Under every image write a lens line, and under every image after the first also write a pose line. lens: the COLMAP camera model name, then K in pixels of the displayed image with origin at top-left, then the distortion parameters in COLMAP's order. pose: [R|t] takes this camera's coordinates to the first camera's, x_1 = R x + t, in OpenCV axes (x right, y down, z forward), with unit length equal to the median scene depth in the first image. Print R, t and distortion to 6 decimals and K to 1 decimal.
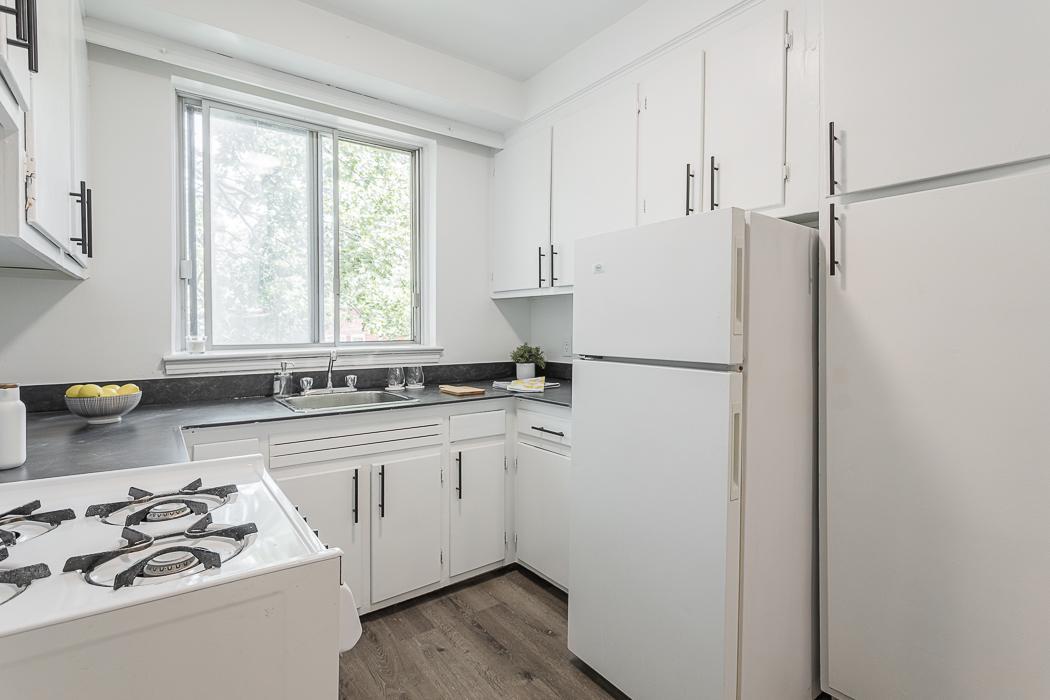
lens RADIAL K [[509.6, 0, 520.5], [0, 509.6, 331.2], [0, 0, 1]] dist [-0.001247, 0.002842]
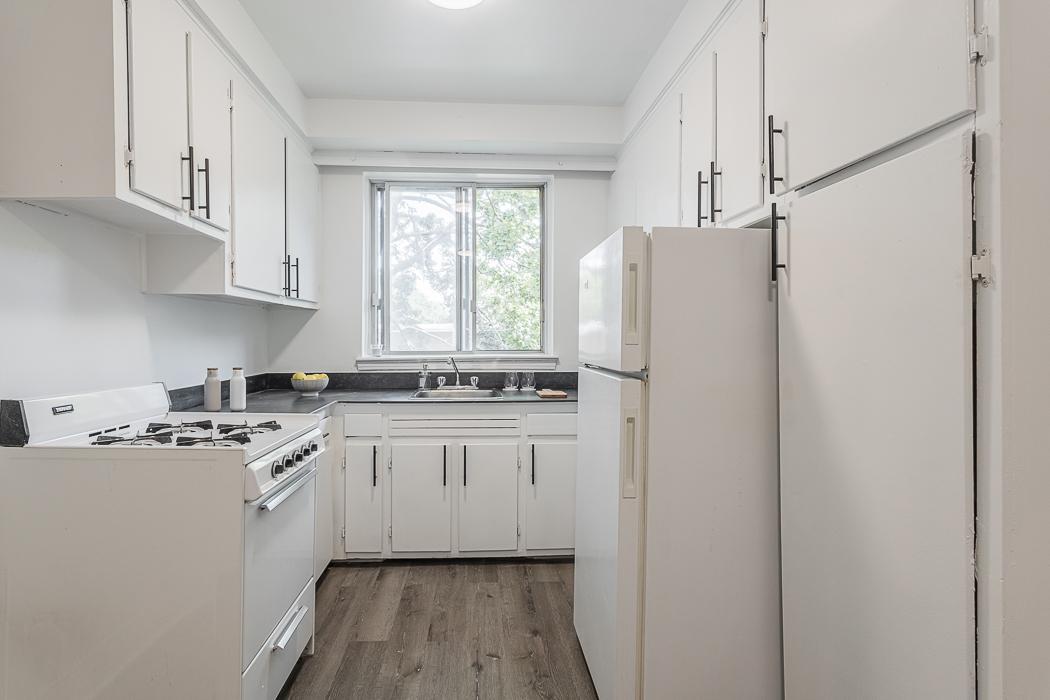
lens RADIAL K [[509.6, 0, 487.2], [0, 509.6, 341.8], [0, 0, 1]] dist [-0.001247, 0.002842]
pose [[0.825667, 0.002158, -0.564154, 0.449708], [-0.004652, 0.999985, -0.002983, 0.003767], [0.564139, 0.005088, 0.825664, -0.032194]]
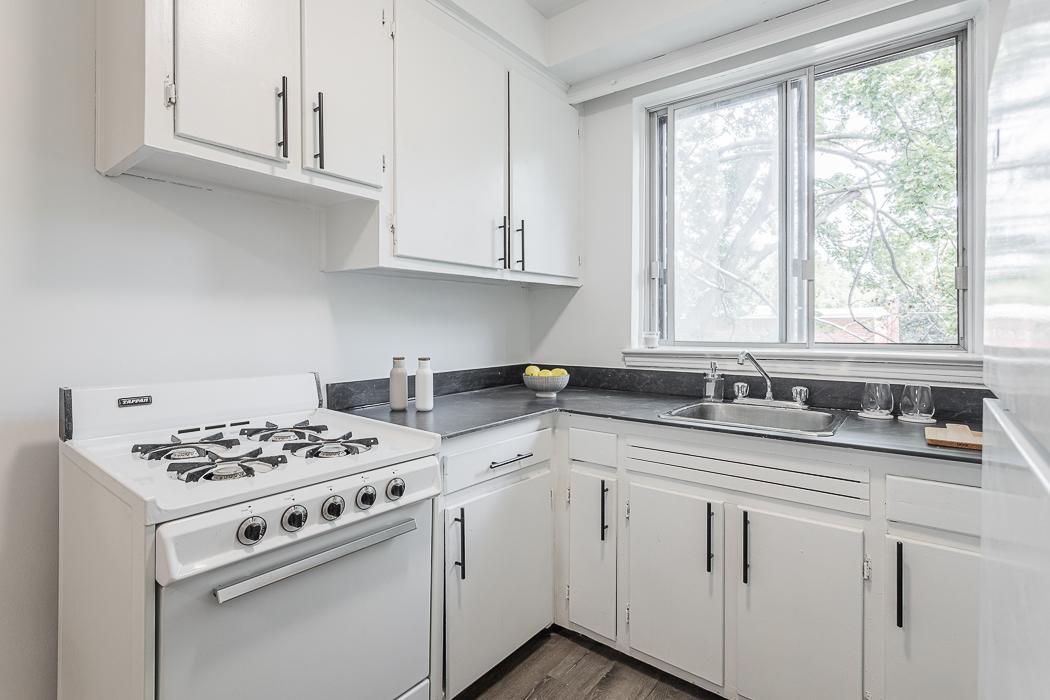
lens RADIAL K [[509.6, 0, 507.3], [0, 509.6, 324.6], [0, 0, 1]] dist [-0.001247, 0.002842]
pose [[0.264443, -0.003961, -0.964393, 0.305165], [-0.009441, 0.999933, -0.006695, 0.004535], [0.964355, 0.010876, 0.264388, 0.424211]]
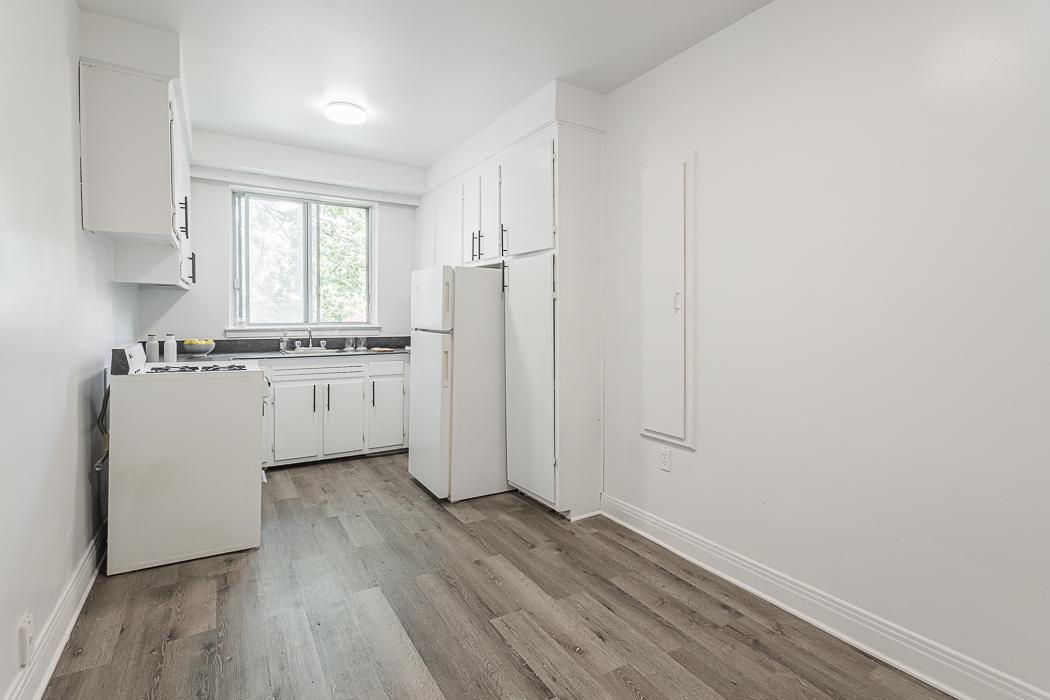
lens RADIAL K [[509.6, 0, 511.0], [0, 509.6, 323.4], [0, 0, 1]] dist [-0.001247, 0.002842]
pose [[0.994354, 0.008660, -0.105760, 0.566378], [-0.007670, 0.999923, 0.009759, 0.003089], [0.105836, -0.008893, 0.994344, -0.784806]]
